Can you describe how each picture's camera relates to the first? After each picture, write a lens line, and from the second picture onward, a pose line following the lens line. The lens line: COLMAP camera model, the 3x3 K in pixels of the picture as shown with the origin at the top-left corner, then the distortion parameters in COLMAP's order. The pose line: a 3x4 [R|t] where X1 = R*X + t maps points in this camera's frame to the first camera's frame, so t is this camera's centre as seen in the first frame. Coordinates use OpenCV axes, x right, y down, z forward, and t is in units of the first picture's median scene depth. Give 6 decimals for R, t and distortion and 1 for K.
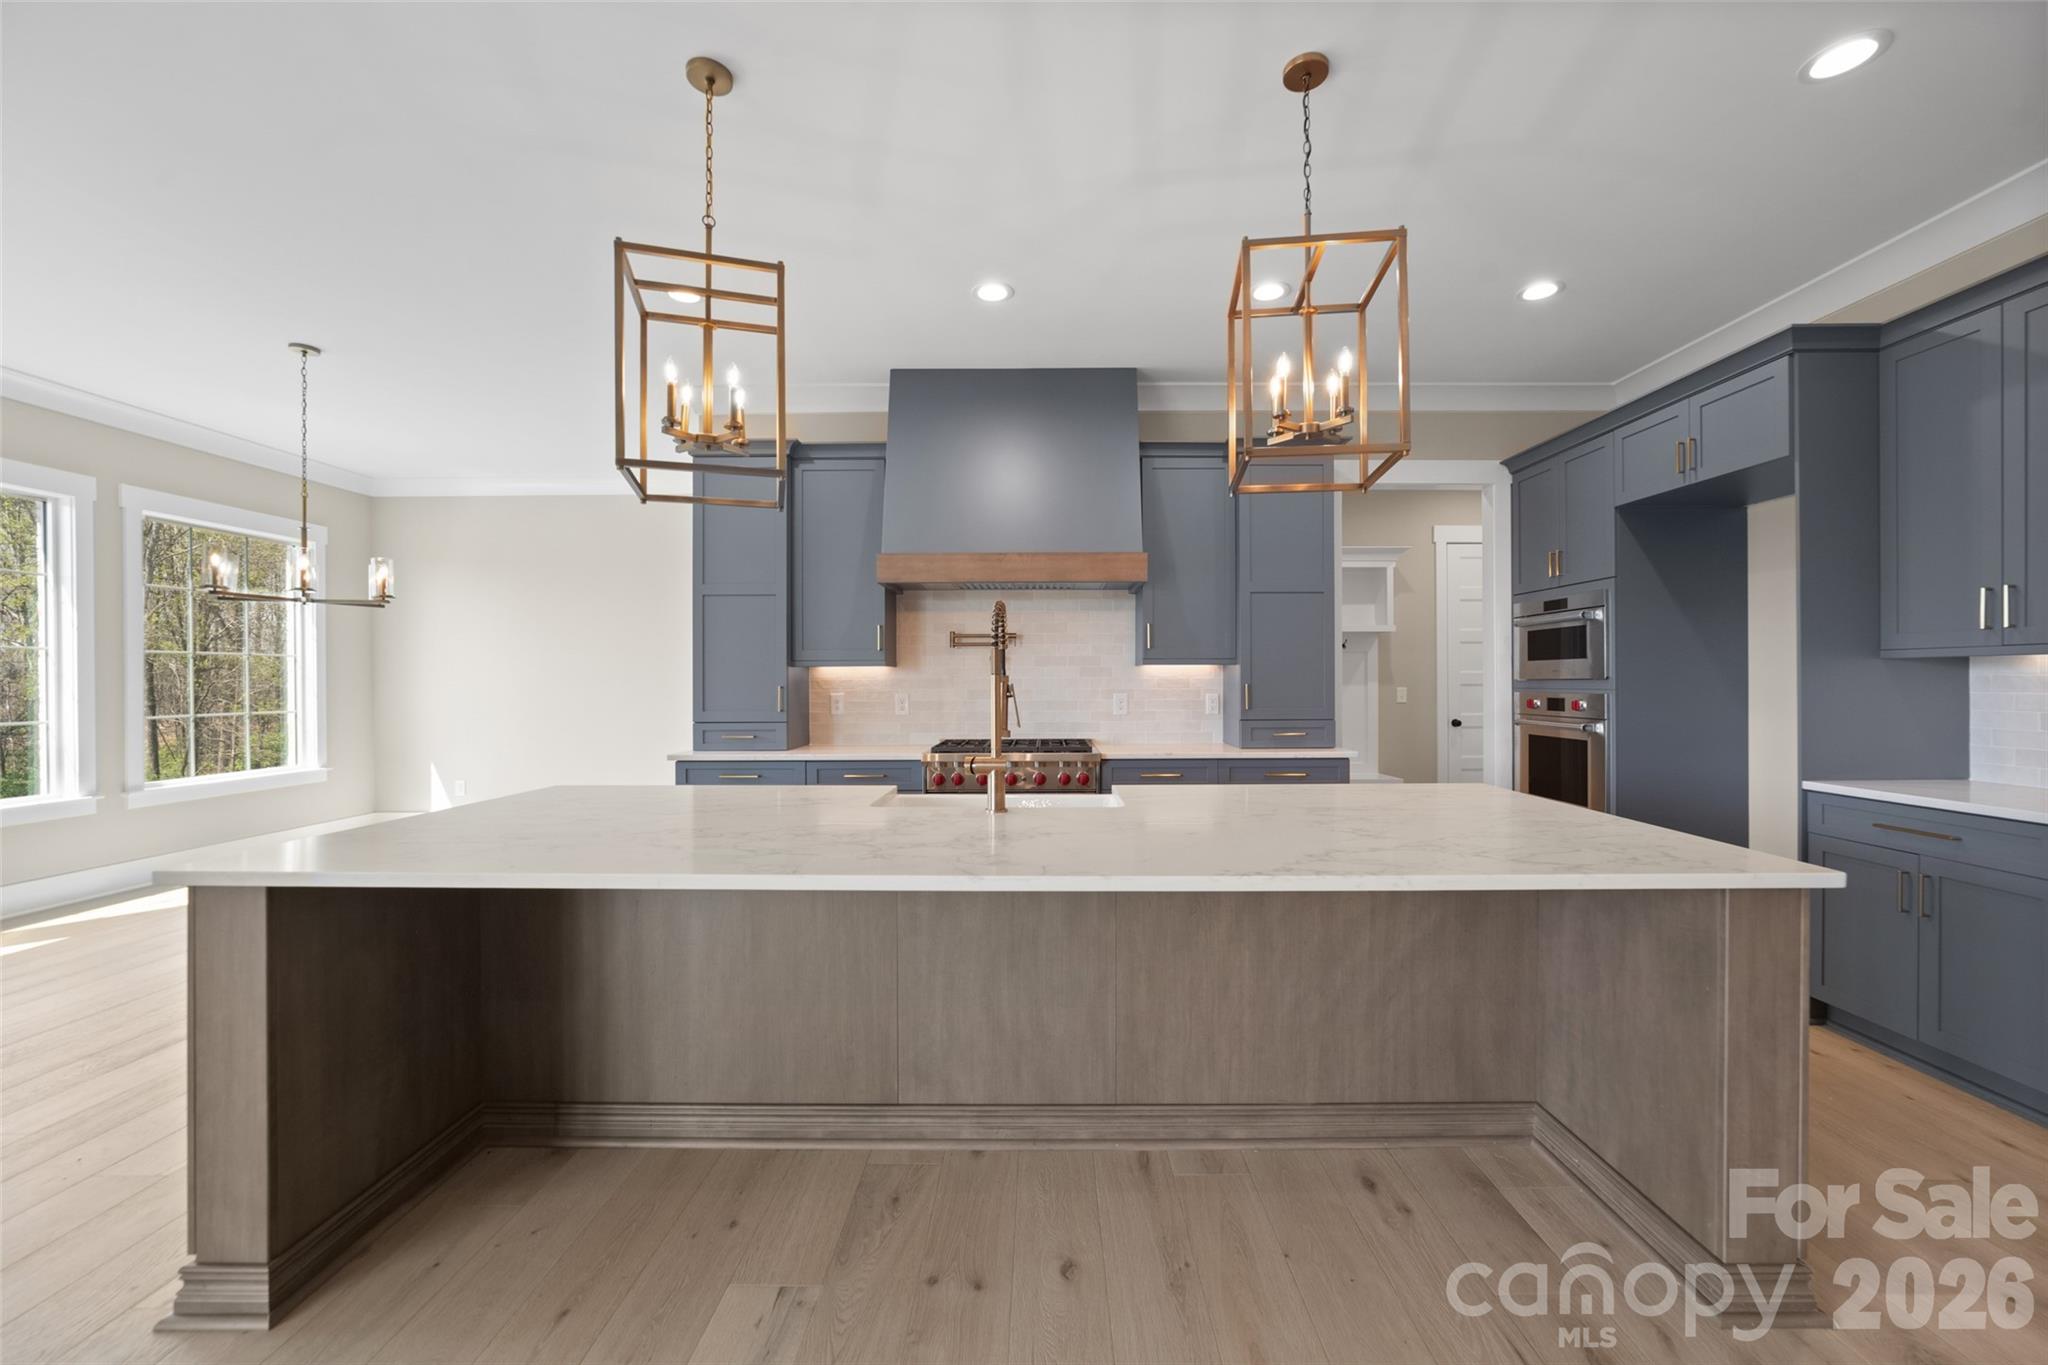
lens RADIAL K [[789.9, 0, 1037.1], [0, 789.9, 682.0], [0, 0, 1]] dist [-0.020958, 0.006141]
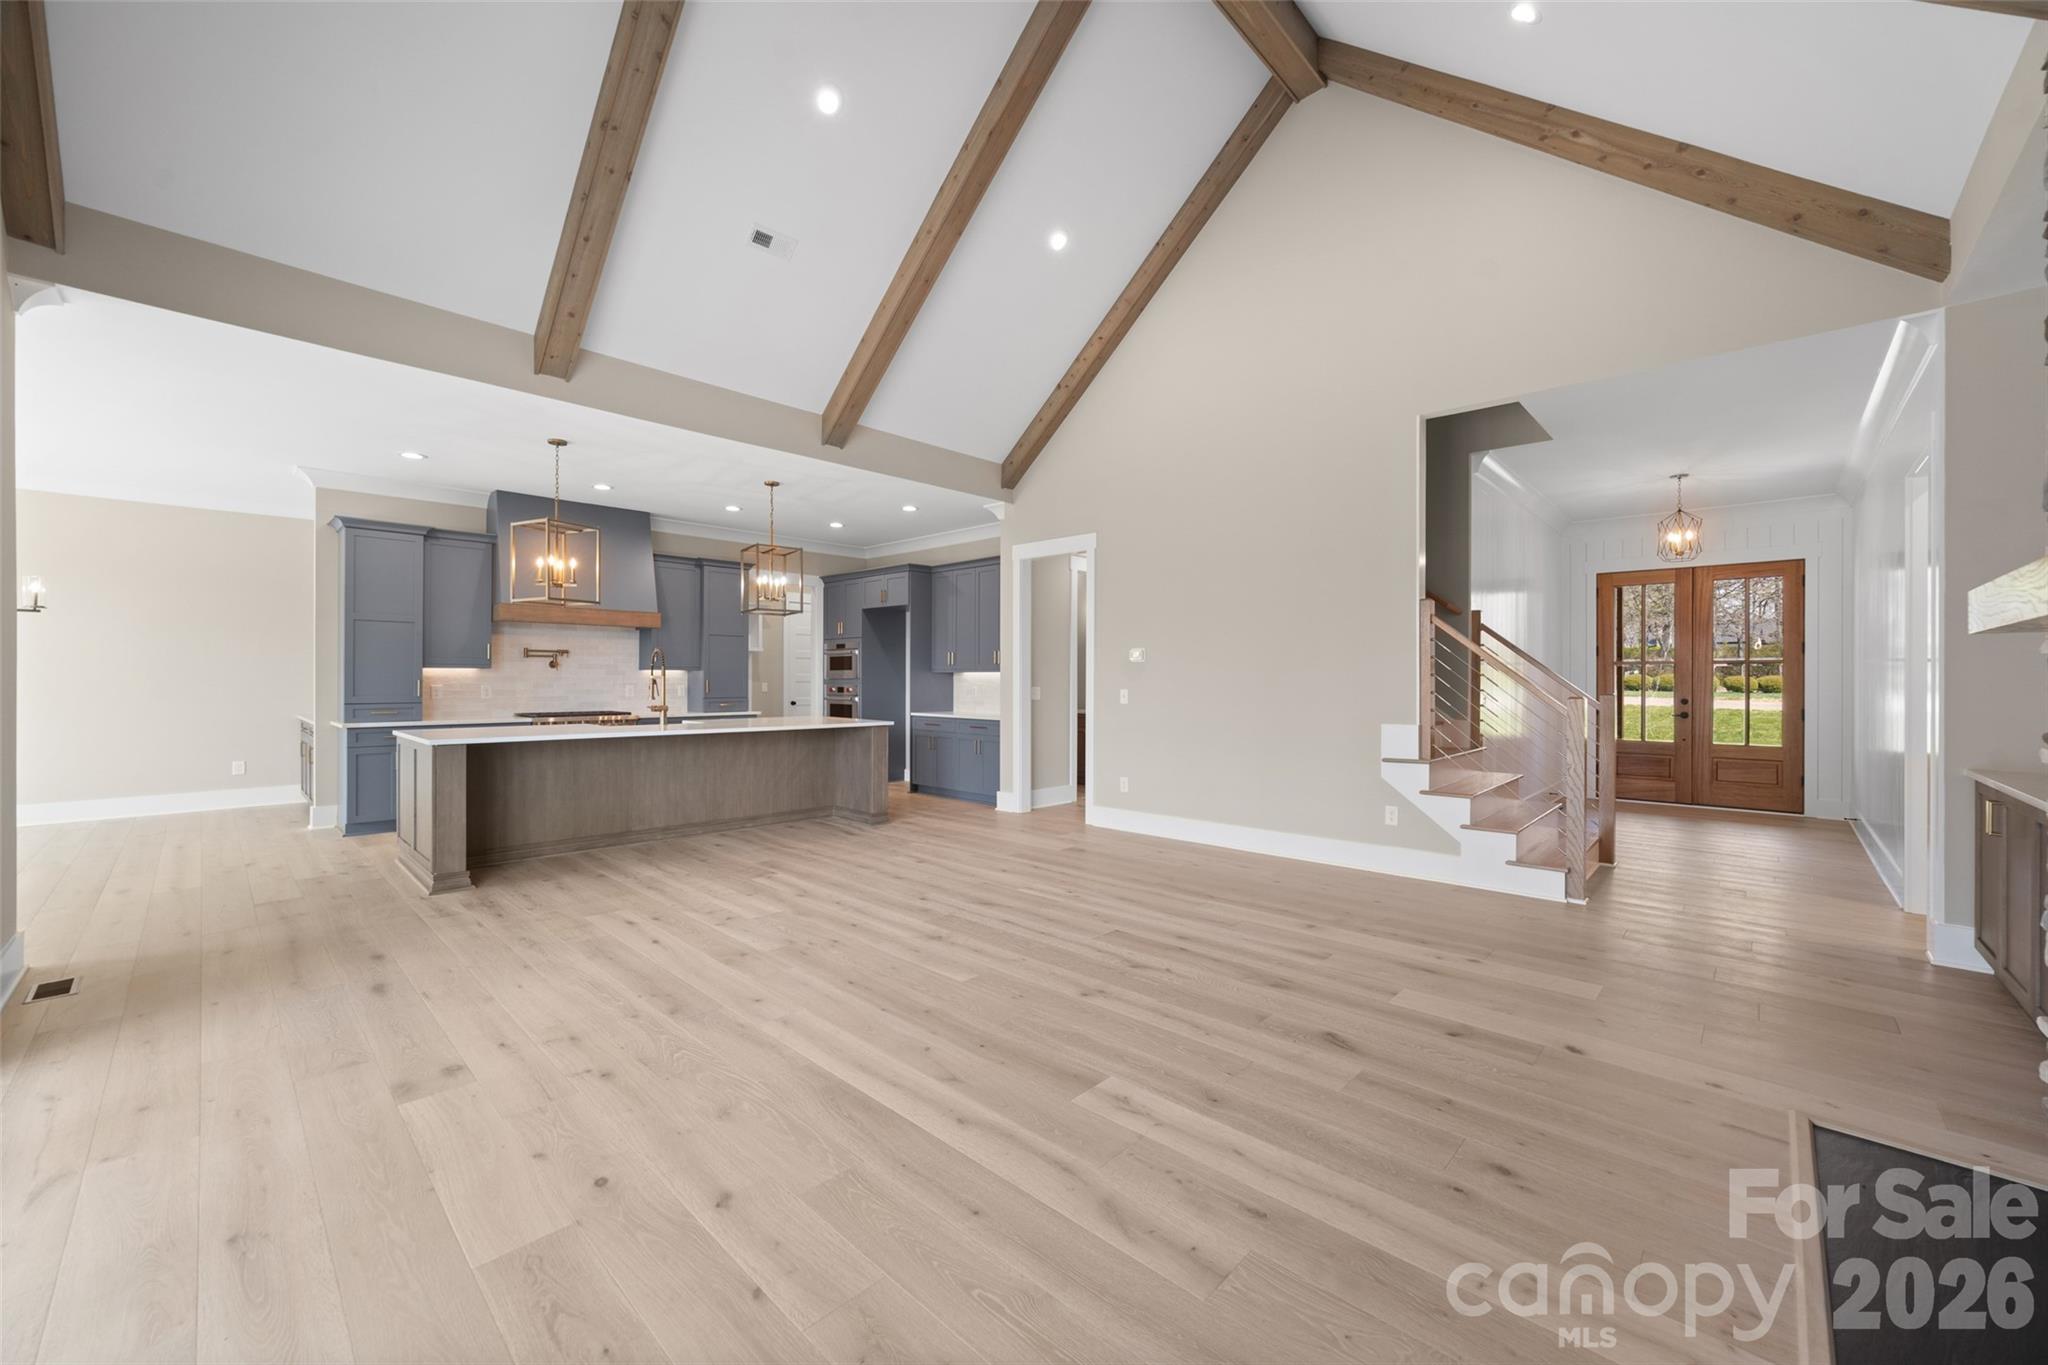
lens RADIAL K [[789.9, 0, 1037.7], [0, 789.9, 679.4], [0, 0, 1]] dist [-0.020958, 0.006141]
pose [[0.679825, 0.005798, 0.733351, -0.613416], [-0.004015, 0.999983, -0.004184, 0.004963], [-0.733363, -0.000100, 0.679837, -0.952203]]
